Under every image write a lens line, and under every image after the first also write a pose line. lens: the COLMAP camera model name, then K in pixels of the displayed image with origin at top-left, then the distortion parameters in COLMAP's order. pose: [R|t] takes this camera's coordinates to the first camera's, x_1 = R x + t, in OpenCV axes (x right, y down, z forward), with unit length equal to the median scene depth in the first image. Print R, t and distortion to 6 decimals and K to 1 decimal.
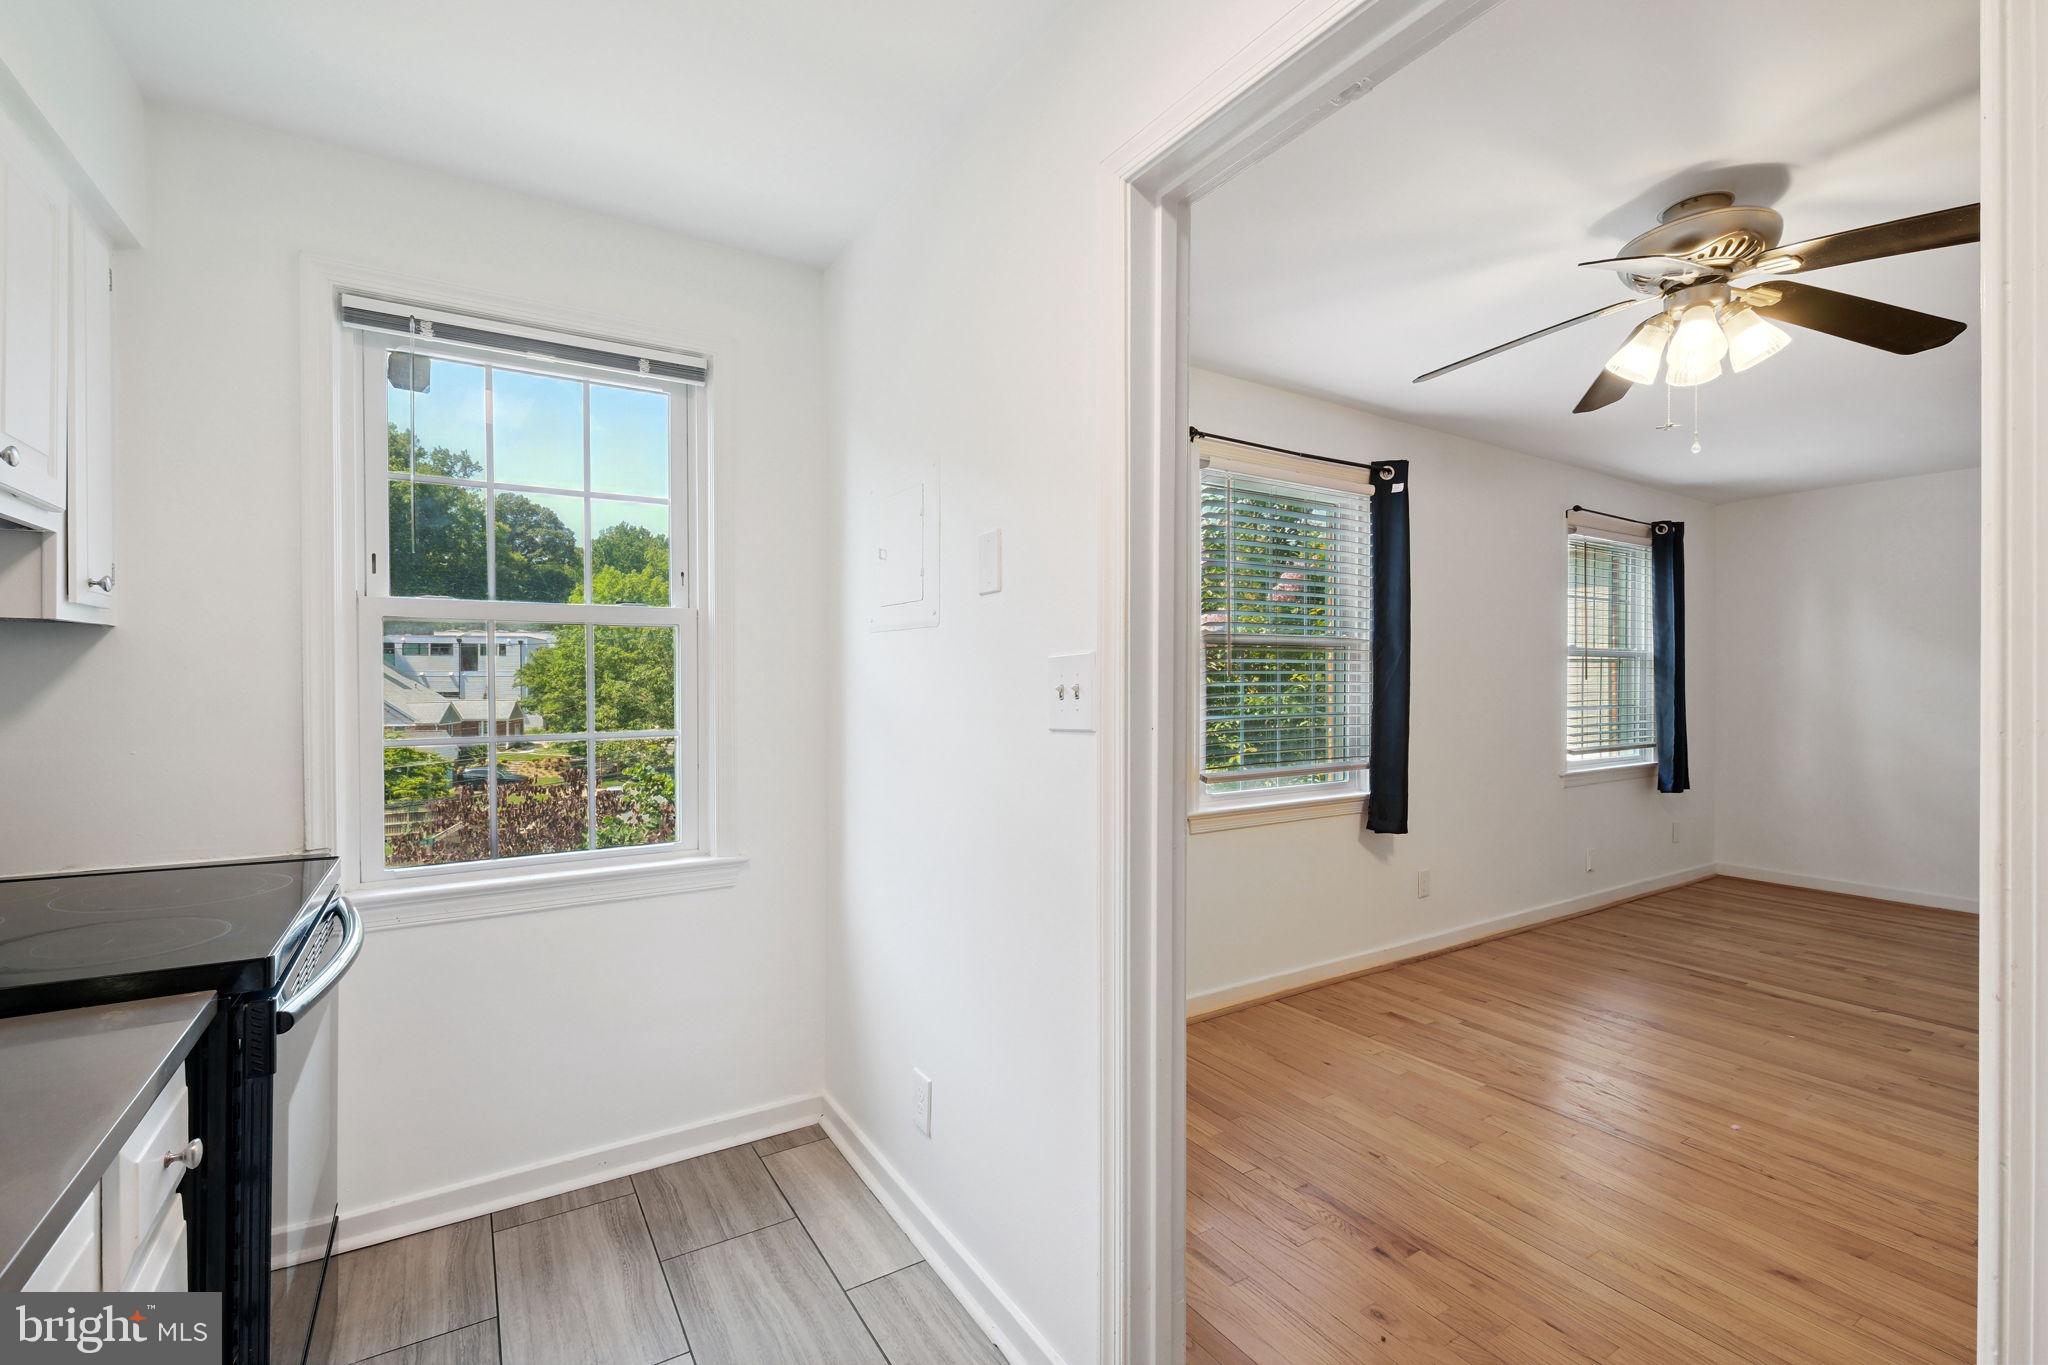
lens RADIAL K [[892.7, 0, 1009.1], [0, 892.7, 684.2], [0, 0, 1]] dist [-0.002496, -0.001027]
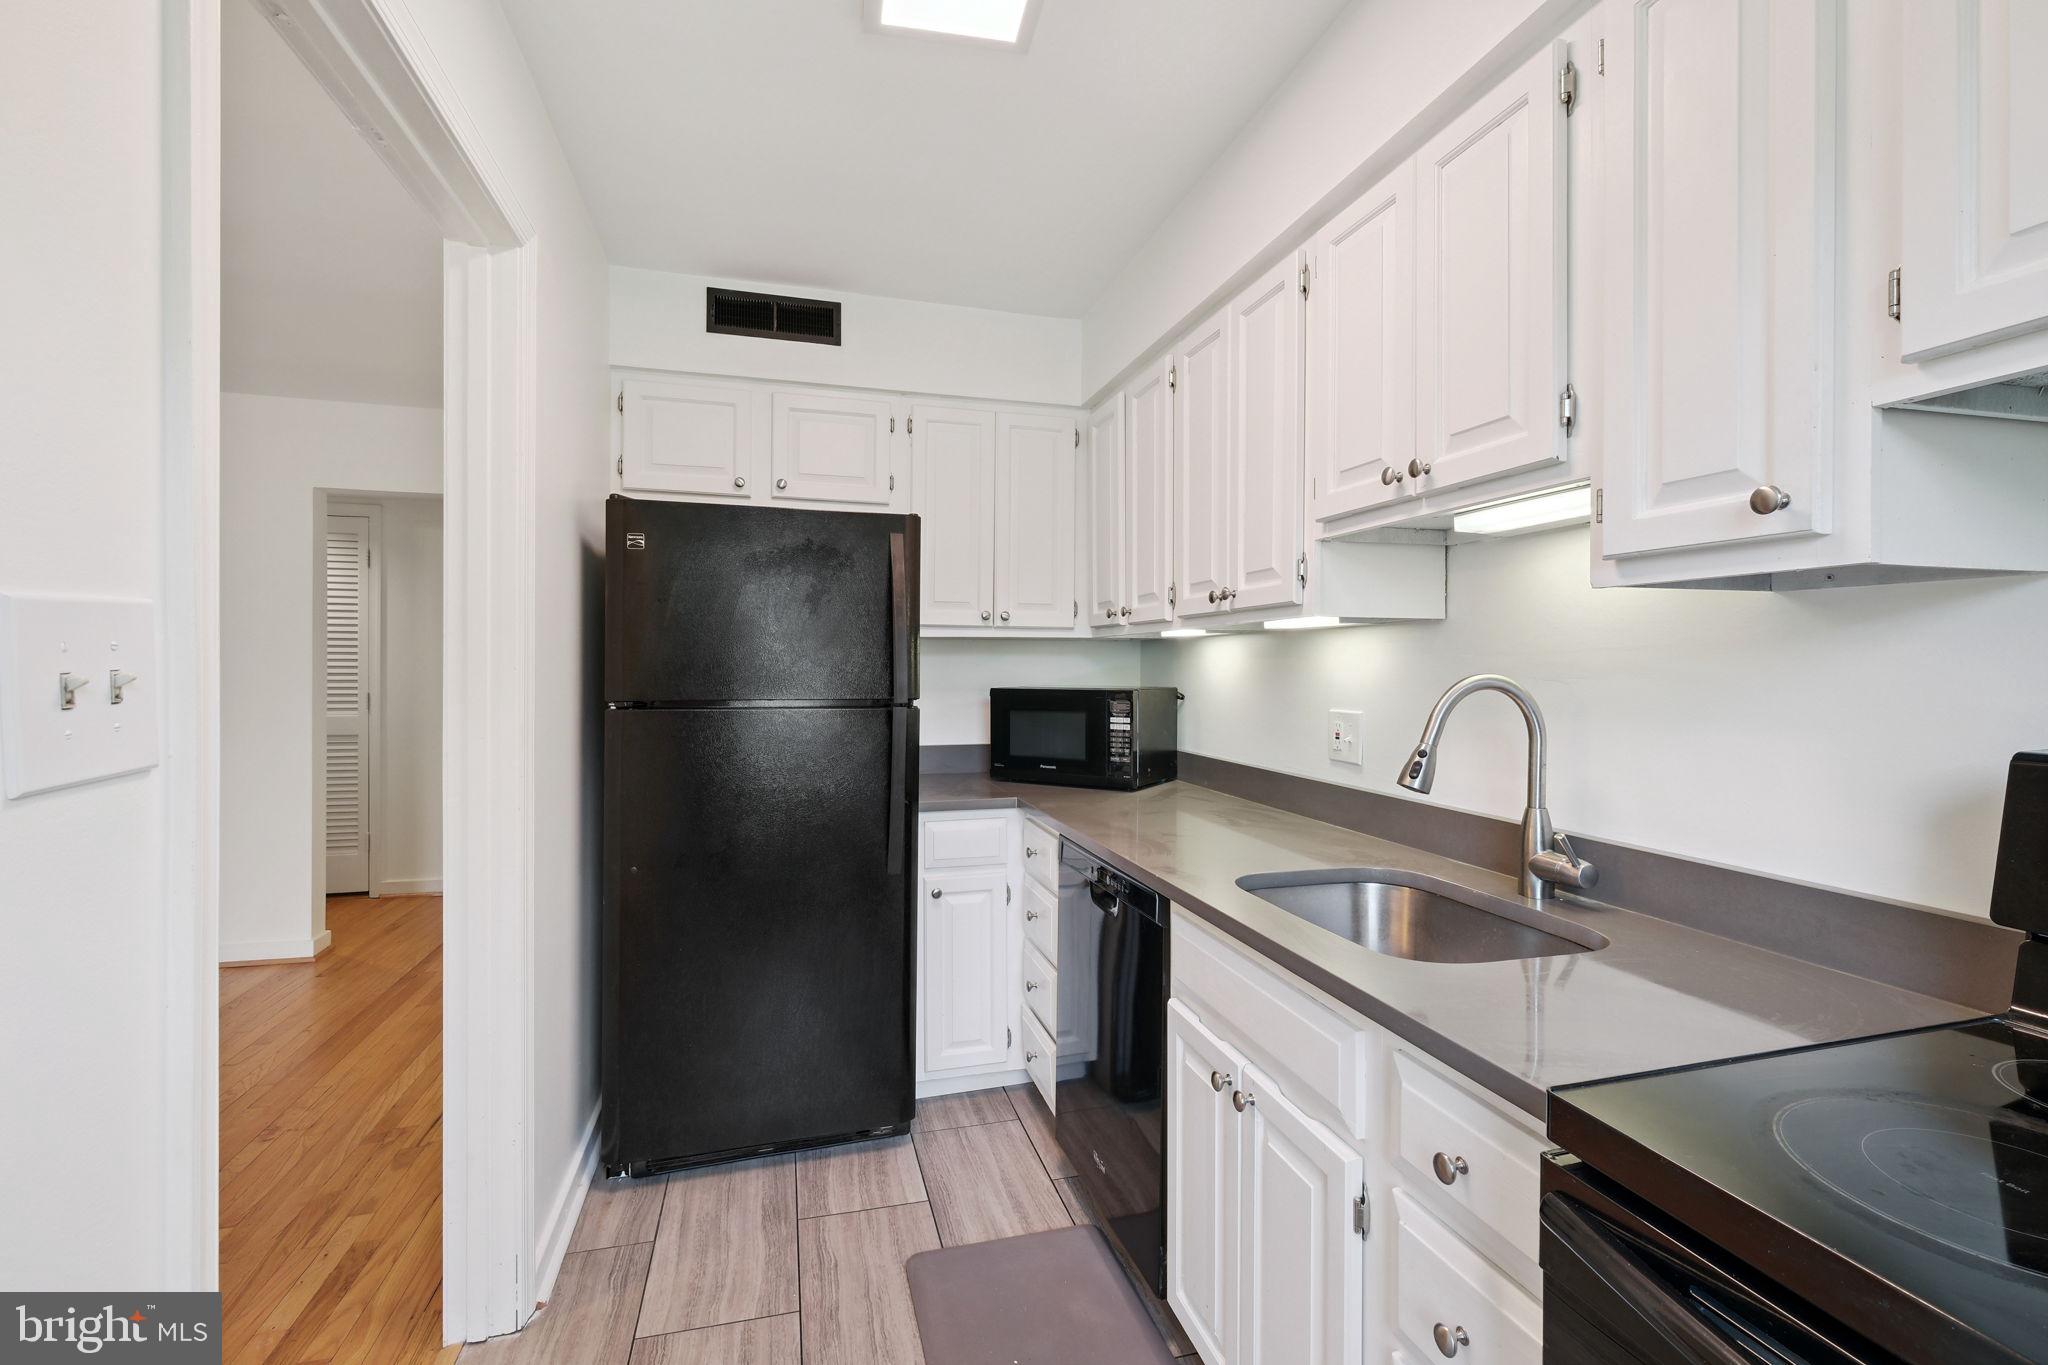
lens RADIAL K [[892.7, 0, 1027.5], [0, 892.7, 665.7], [0, 0, 1]] dist [-0.002496, -0.001027]
pose [[-0.959069, -0.007082, 0.283082, -0.196316], [-0.005473, 0.999964, 0.006475, -0.003375], [-0.283118, 0.004661, -0.959074, 0.532550]]
